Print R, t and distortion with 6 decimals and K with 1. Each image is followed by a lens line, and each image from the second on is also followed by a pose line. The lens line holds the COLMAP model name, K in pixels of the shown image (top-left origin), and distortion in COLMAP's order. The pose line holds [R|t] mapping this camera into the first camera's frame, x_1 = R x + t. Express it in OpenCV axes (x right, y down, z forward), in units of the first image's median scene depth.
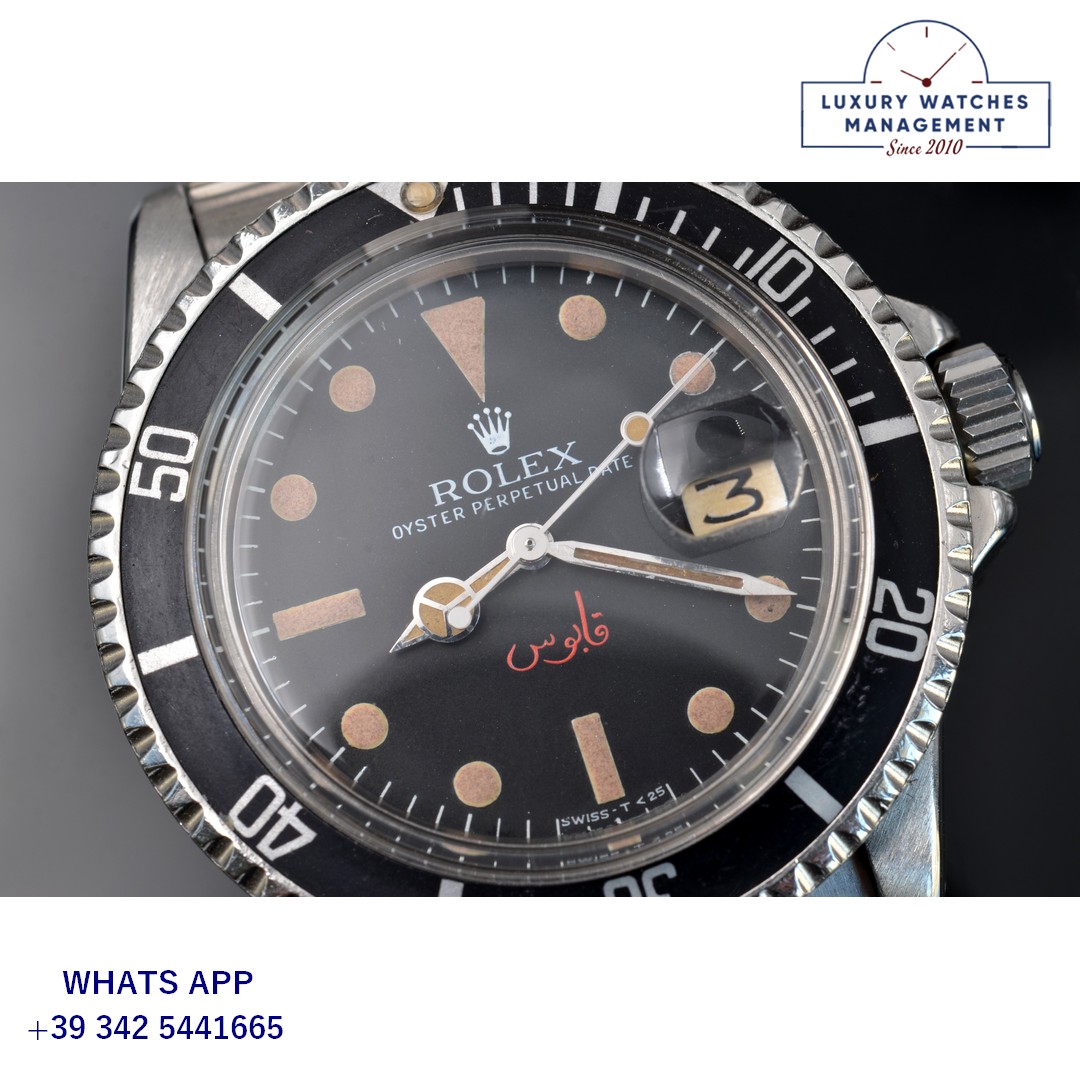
lens RADIAL K [[4147.0, 0, 540.0], [0, 4147.0, 540.0], [0, 0, 1]] dist [0.004106, 2.596720]
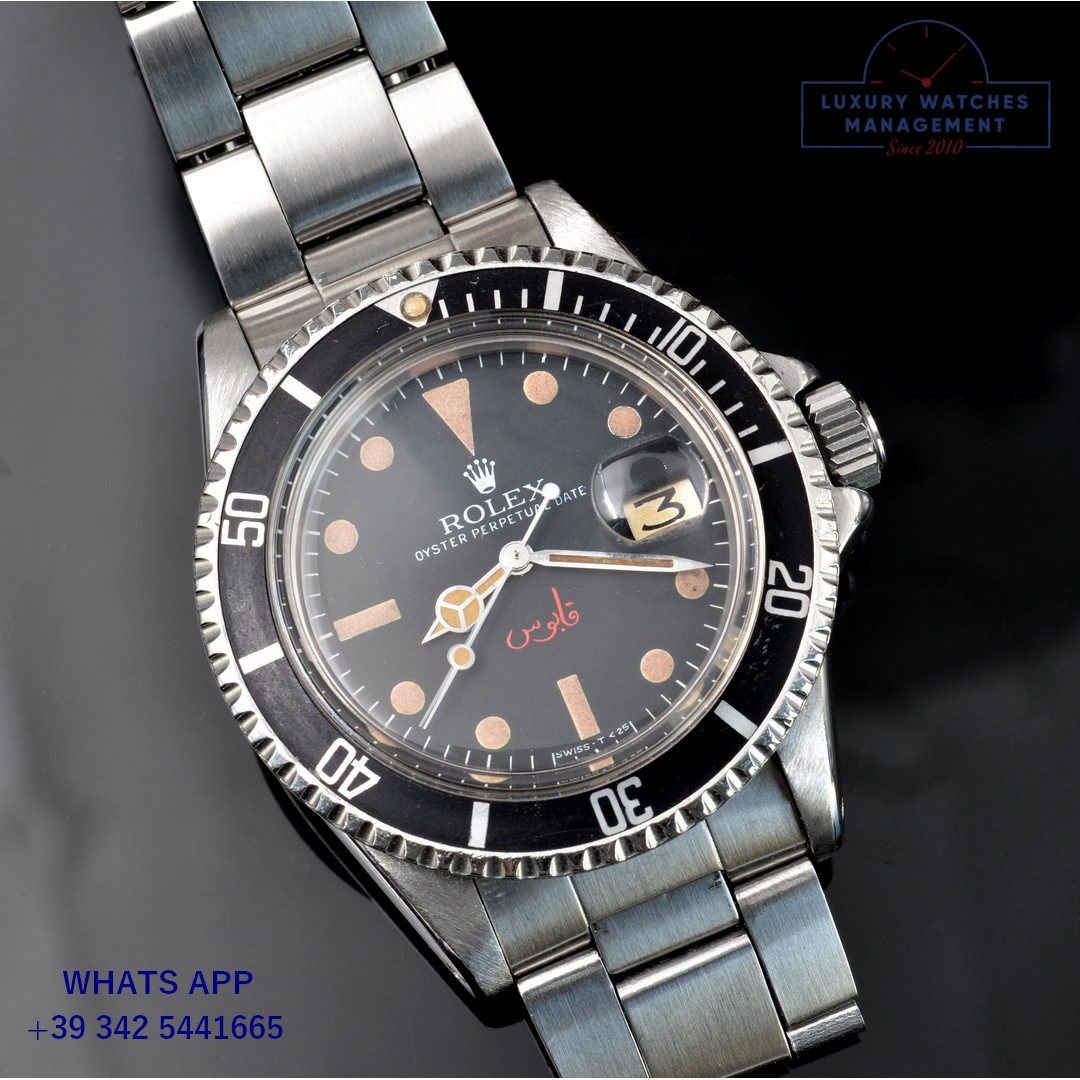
lens RADIAL K [[4147.0, 0, 540.0], [0, 4147.0, 540.0], [0, 0, 1]] dist [0.004106, 2.596720]
pose [[0.996608, -0.081825, 0.008743, -0.006142], [0.081864, 0.996635, -0.004197, 0.001962], [-0.008371, 0.004898, 0.999953, -0.368926]]
